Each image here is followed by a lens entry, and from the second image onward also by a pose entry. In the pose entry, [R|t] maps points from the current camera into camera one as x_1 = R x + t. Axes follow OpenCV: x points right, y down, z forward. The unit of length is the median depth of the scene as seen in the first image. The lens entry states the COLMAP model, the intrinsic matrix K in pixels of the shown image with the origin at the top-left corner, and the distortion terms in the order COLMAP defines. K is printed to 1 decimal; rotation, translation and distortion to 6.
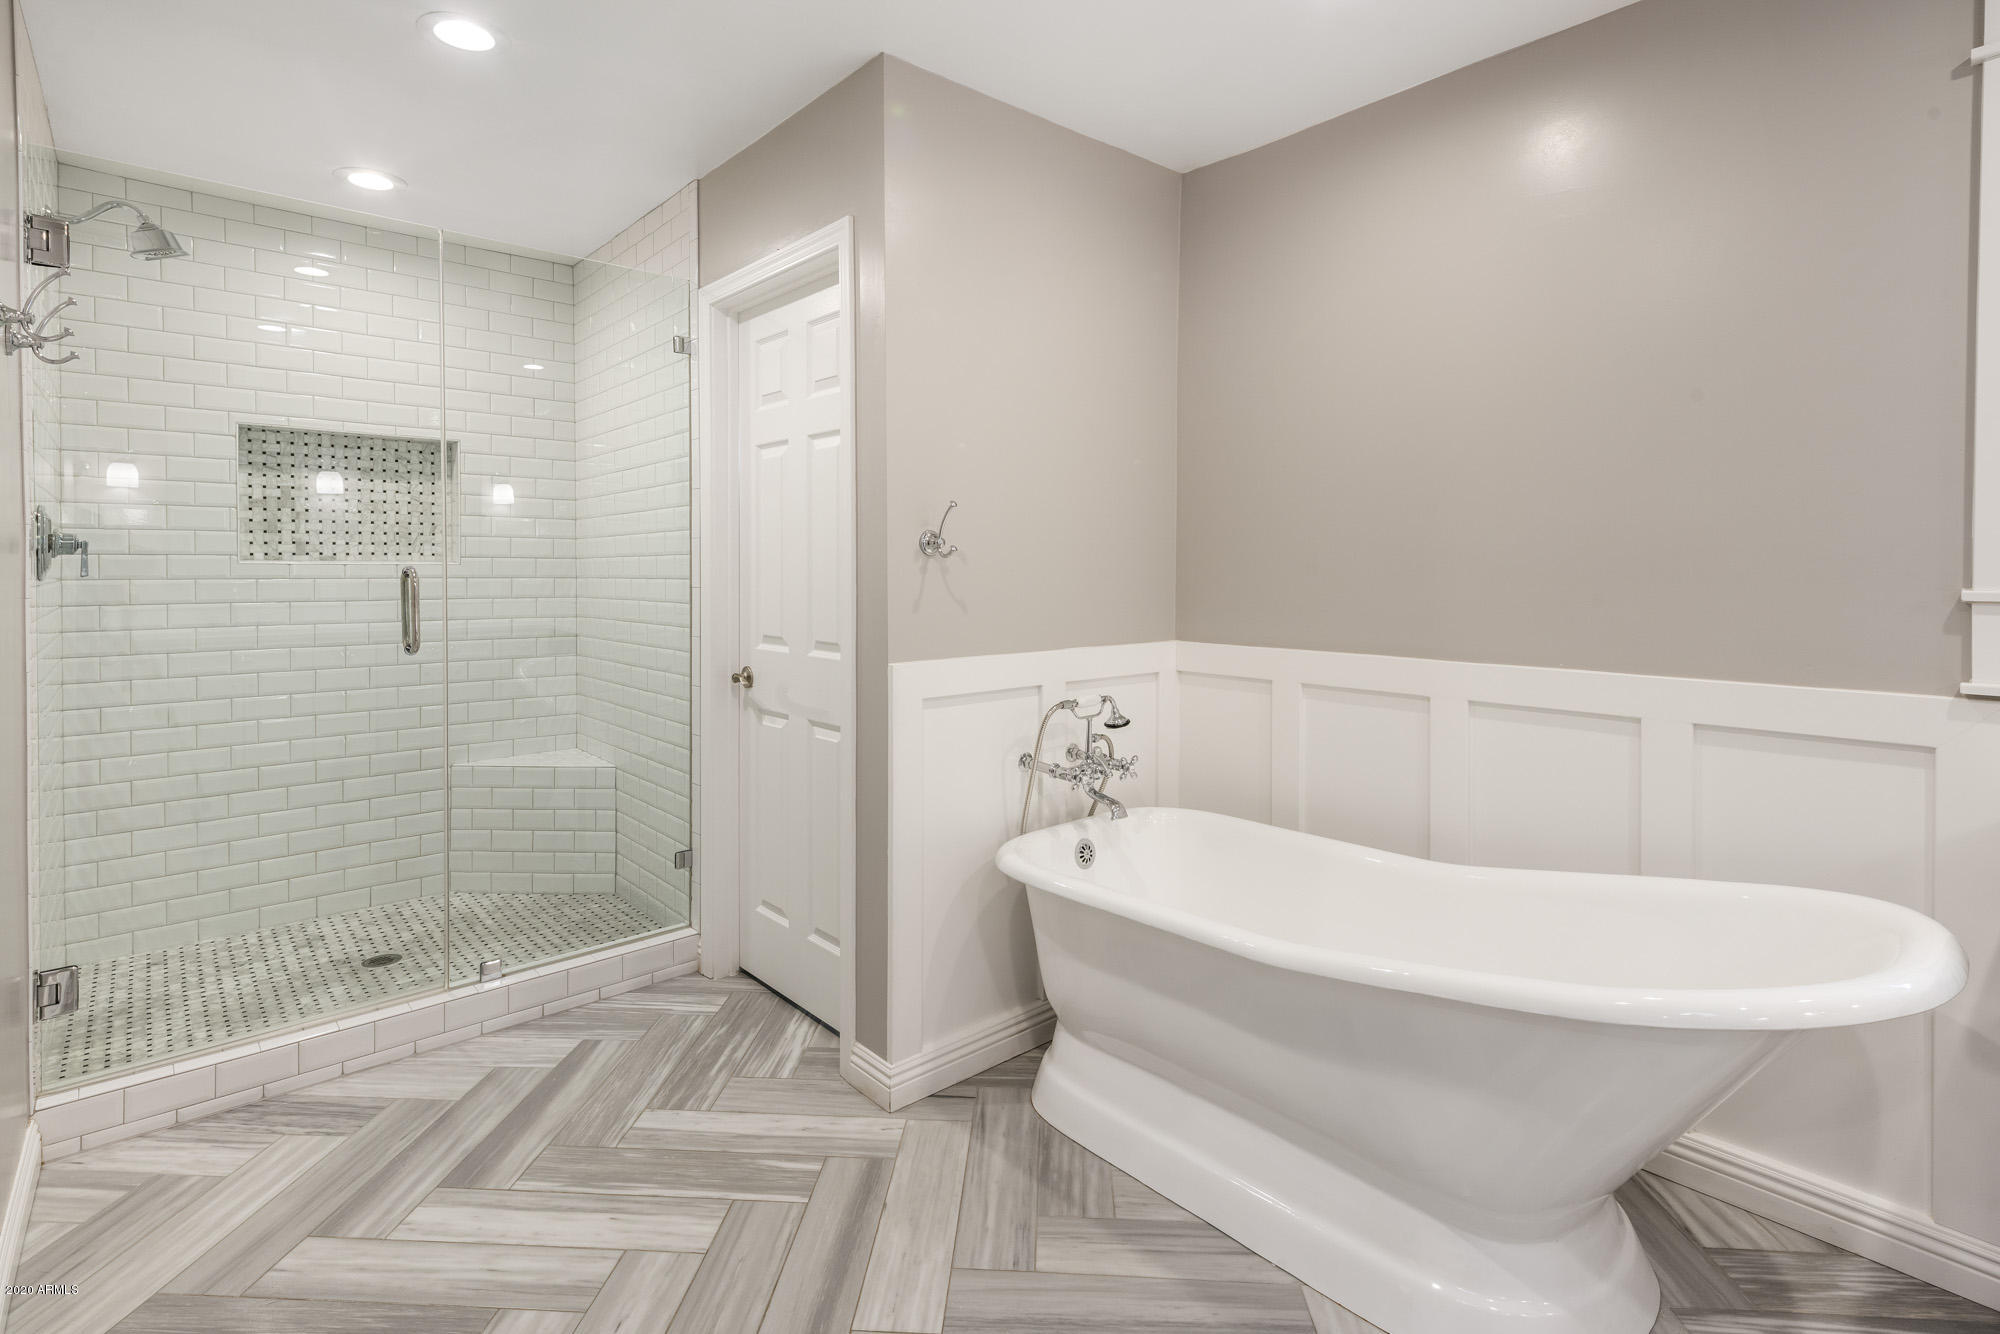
lens RADIAL K [[970.6, 0, 992.1], [0, 970.6, 579.7], [0, 0, 1]] dist [0.017176, -0.002939]
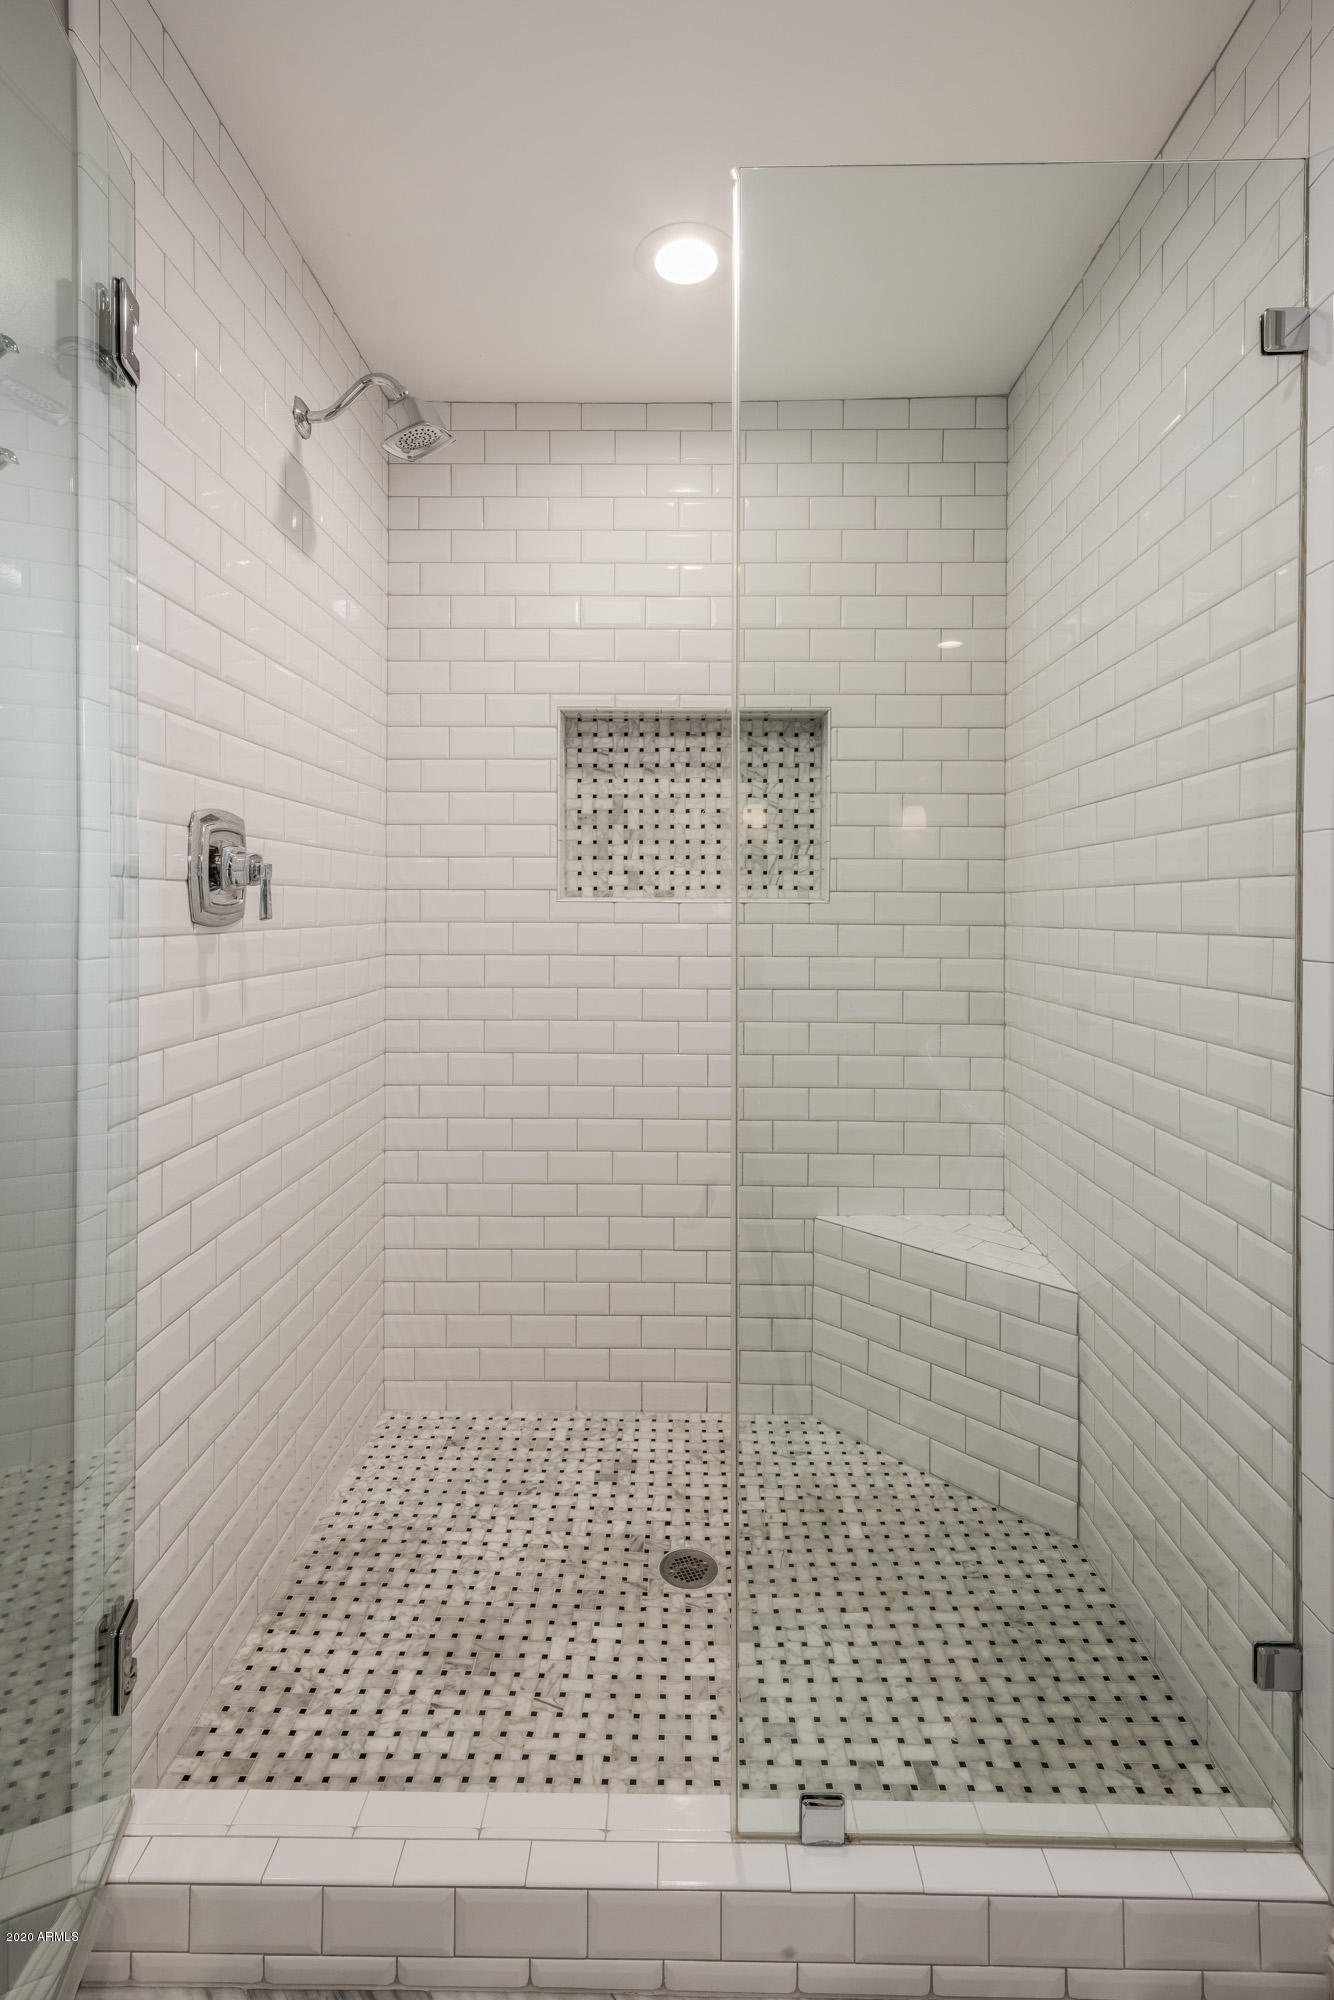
lens RADIAL K [[970.6, 0, 671.0], [0, 970.6, 908.4], [0, 0, 1]] dist [0.017176, -0.002939]
pose [[0.743909, 0.003379, -0.668272, -0.214955], [-0.011141, 0.999911, -0.007346, -0.006697], [0.668188, 0.012910, 0.743881, 0.497566]]
